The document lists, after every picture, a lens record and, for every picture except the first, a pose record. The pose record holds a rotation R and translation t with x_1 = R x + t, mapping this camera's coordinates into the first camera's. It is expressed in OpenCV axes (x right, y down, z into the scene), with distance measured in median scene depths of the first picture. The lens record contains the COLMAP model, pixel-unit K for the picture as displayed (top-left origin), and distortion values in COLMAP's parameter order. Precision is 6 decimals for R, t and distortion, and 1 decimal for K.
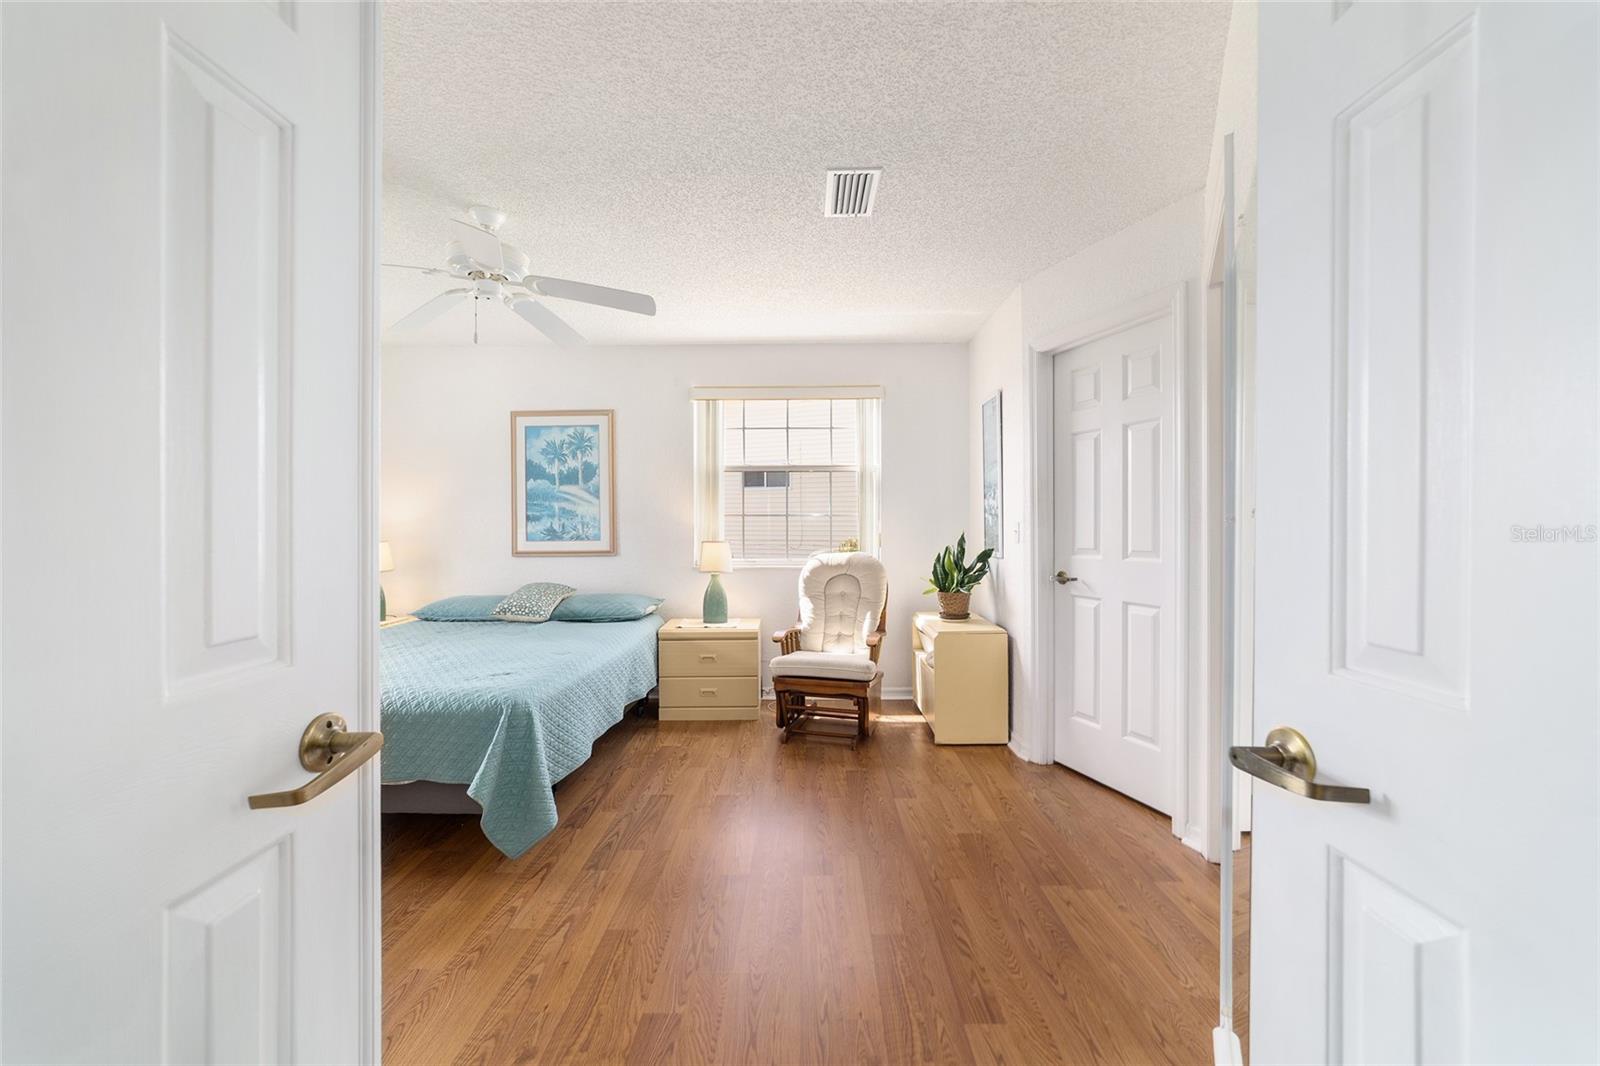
lens RADIAL K [[616.1, 0, 794.1], [0, 616.1, 525.2], [0, 0, 1]] dist [-0.016894, 0.008015]
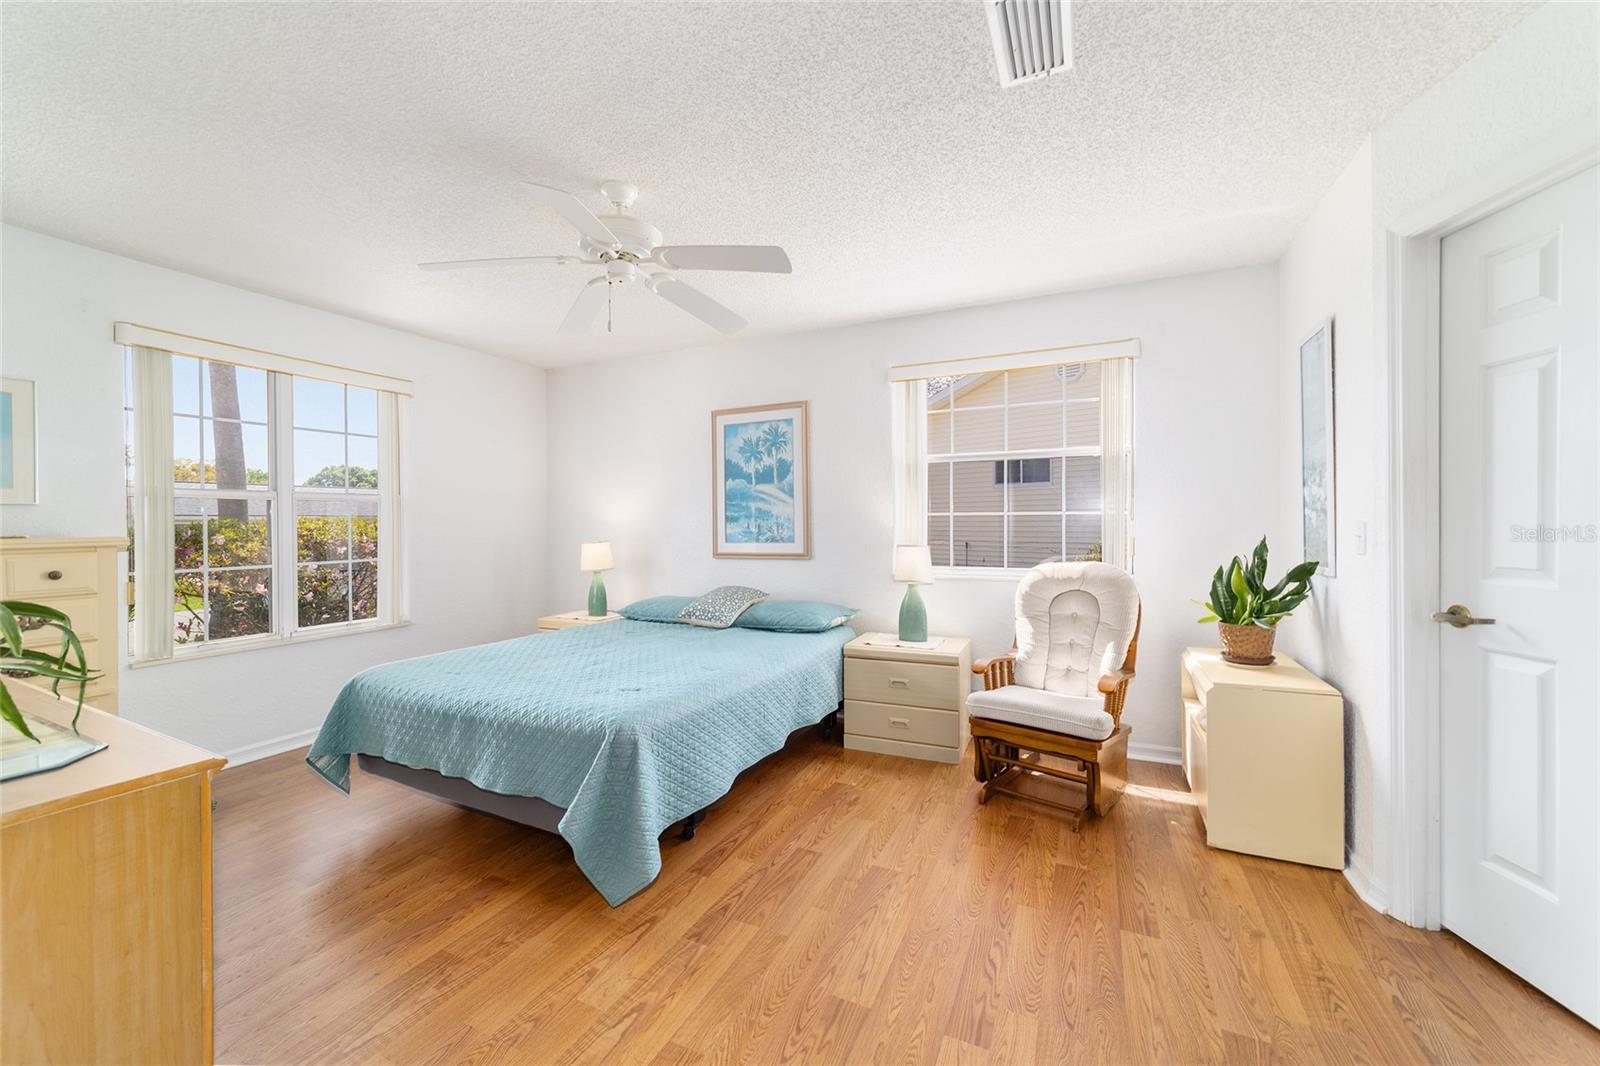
lens RADIAL K [[616.1, 0, 797.9], [0, 616.1, 528.0], [0, 0, 1]] dist [-0.016894, 0.008015]
pose [[0.912397, 0.000733, -0.409307, 0.083481], [0.001019, 0.999991, 0.004063, -0.001262], [0.409306, -0.004124, 0.912388, 0.176908]]
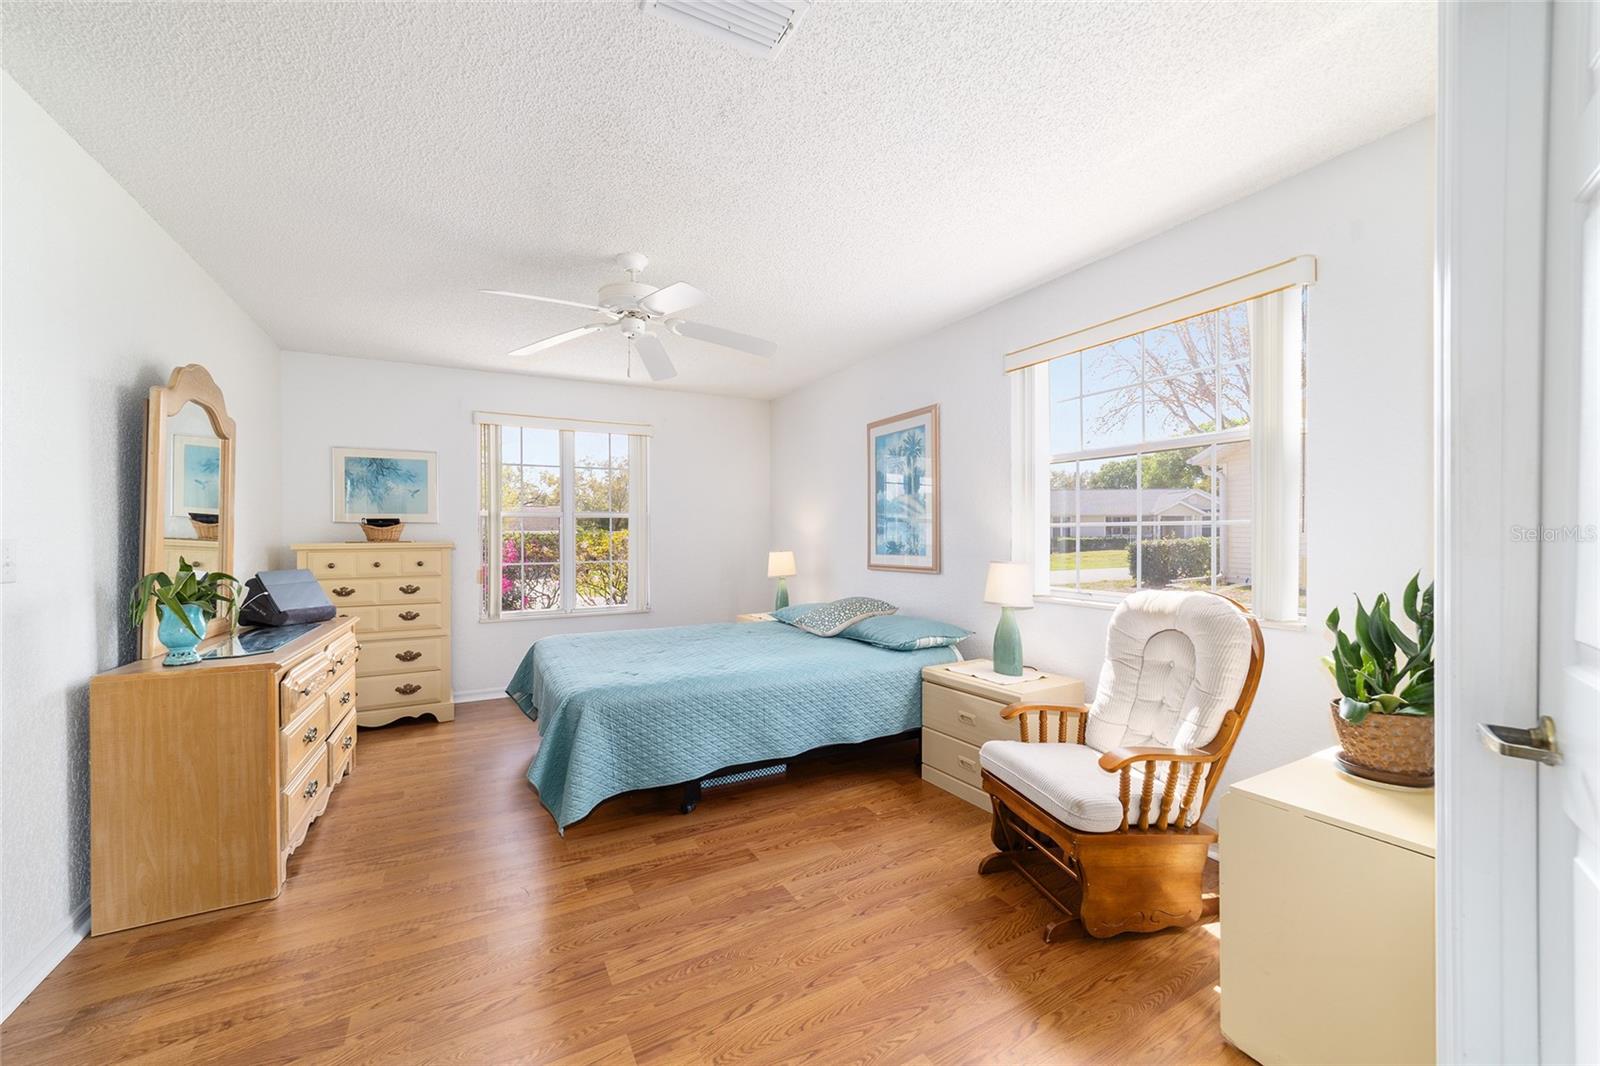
lens RADIAL K [[616.1, 0, 803.5], [0, 616.1, 539.8], [0, 0, 1]] dist [-0.016894, 0.008015]
pose [[0.500273, 0.007800, -0.865833, 0.420157], [-0.003812, 0.999970, 0.006806, -0.003933], [0.865859, -0.000104, 0.500288, 0.476325]]
